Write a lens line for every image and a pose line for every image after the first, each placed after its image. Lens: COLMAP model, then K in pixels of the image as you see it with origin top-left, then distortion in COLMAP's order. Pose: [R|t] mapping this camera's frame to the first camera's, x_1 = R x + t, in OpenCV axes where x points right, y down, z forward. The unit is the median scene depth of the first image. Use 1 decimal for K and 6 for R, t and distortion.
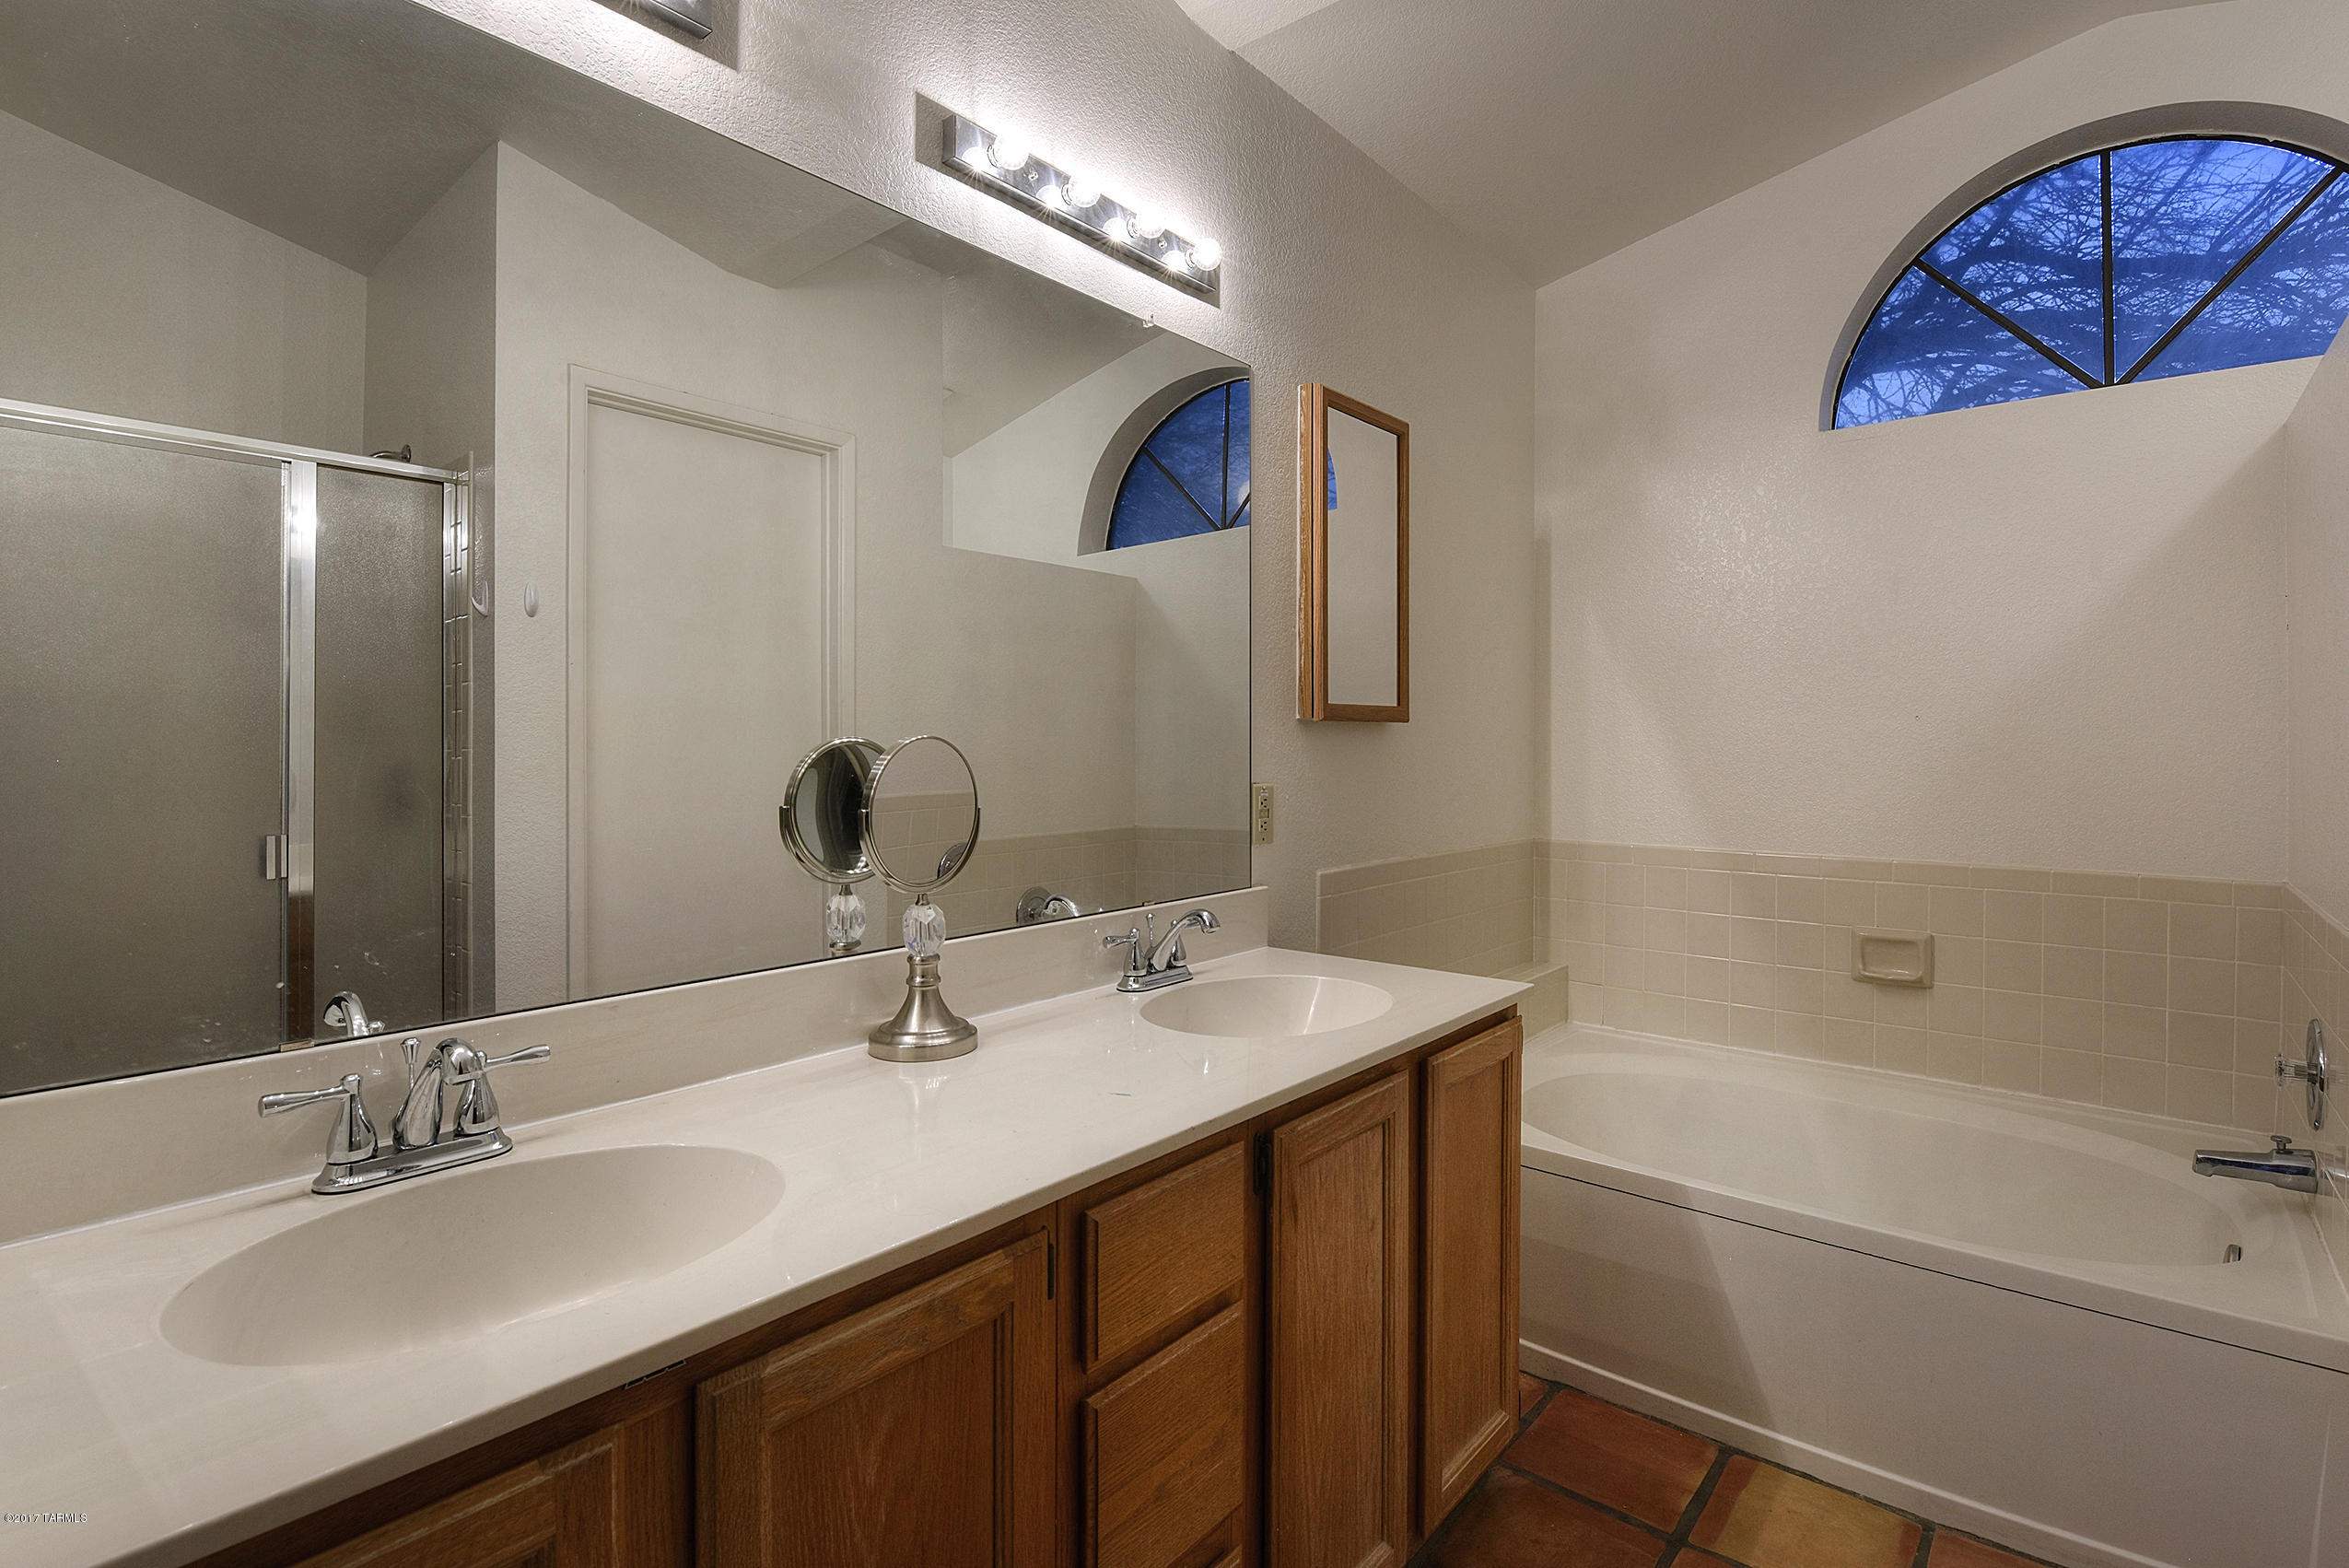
lens RADIAL K [[1166.2, 0, 1173.9], [0, 1166.2, 727.3], [0, 0, 1]] dist [0.023635, -0.015977]
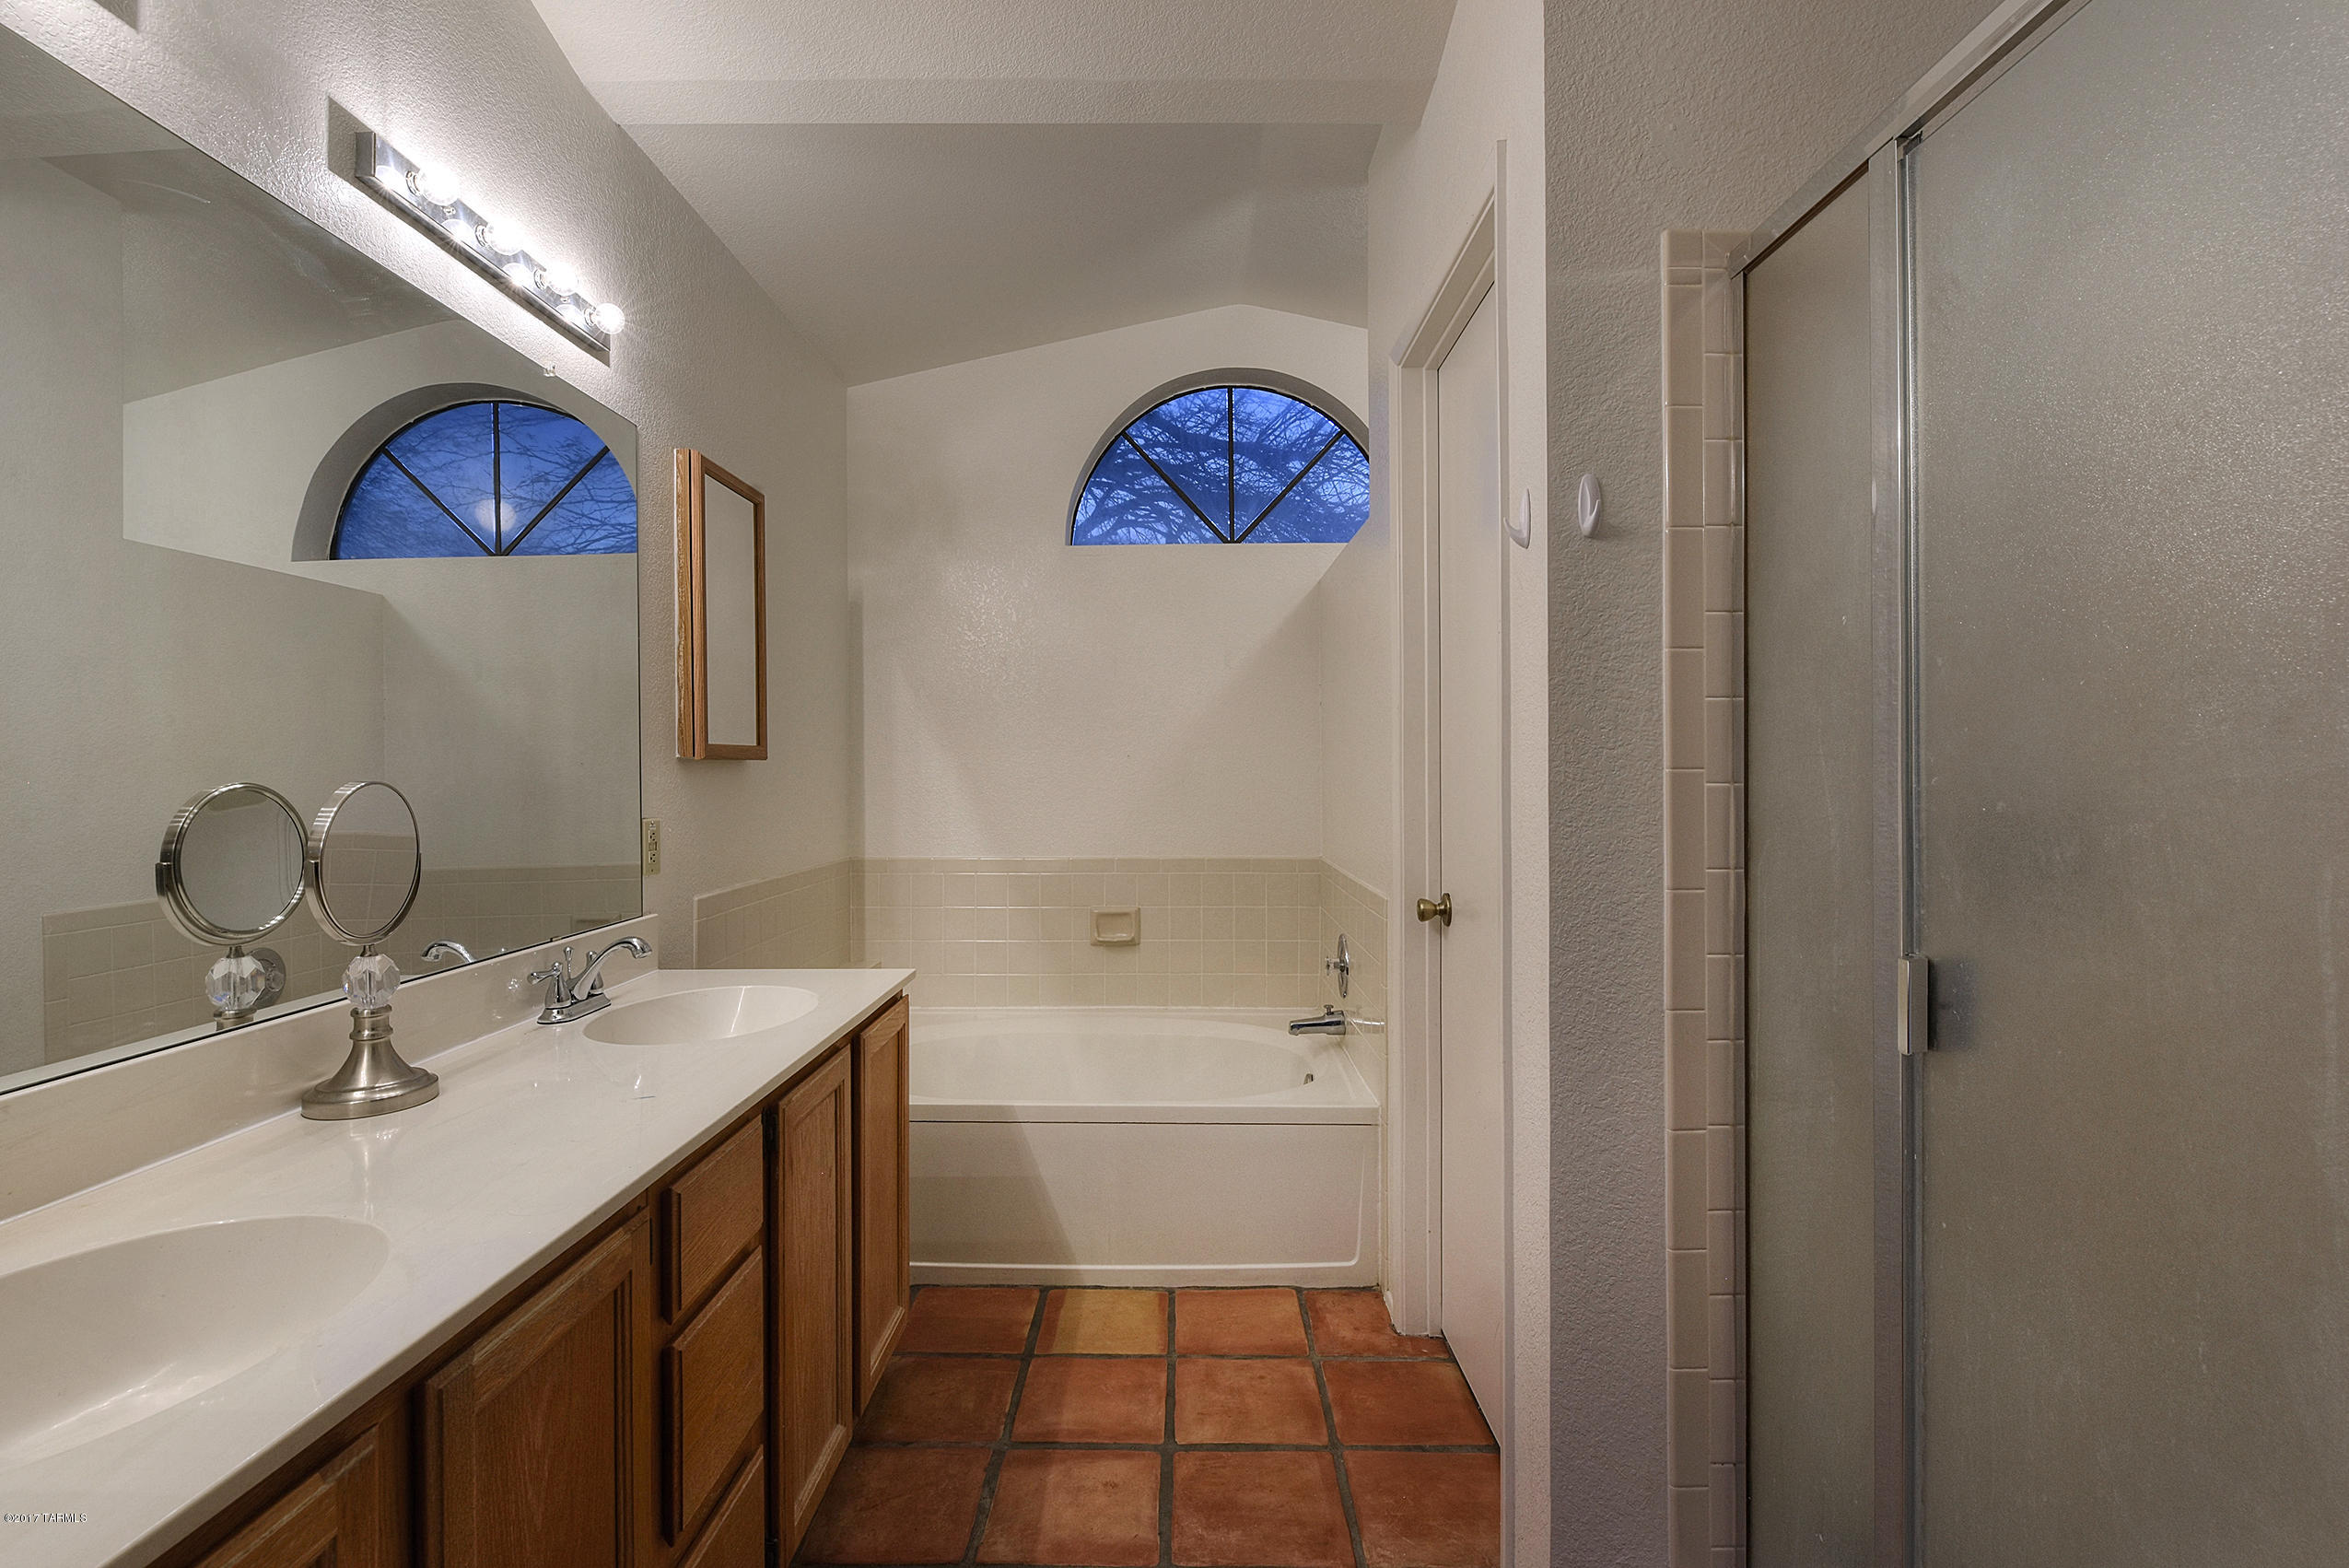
lens RADIAL K [[1045.2, 0, 1166.3], [0, 1045.2, 771.9], [0, 0, 1]] dist [0.034199, -0.014096]
pose [[0.800363, -0.007635, 0.599467, -0.162226], [0.000602, 0.999929, 0.011931, -0.007849], [-0.599516, -0.009188, 0.800310, -0.074716]]
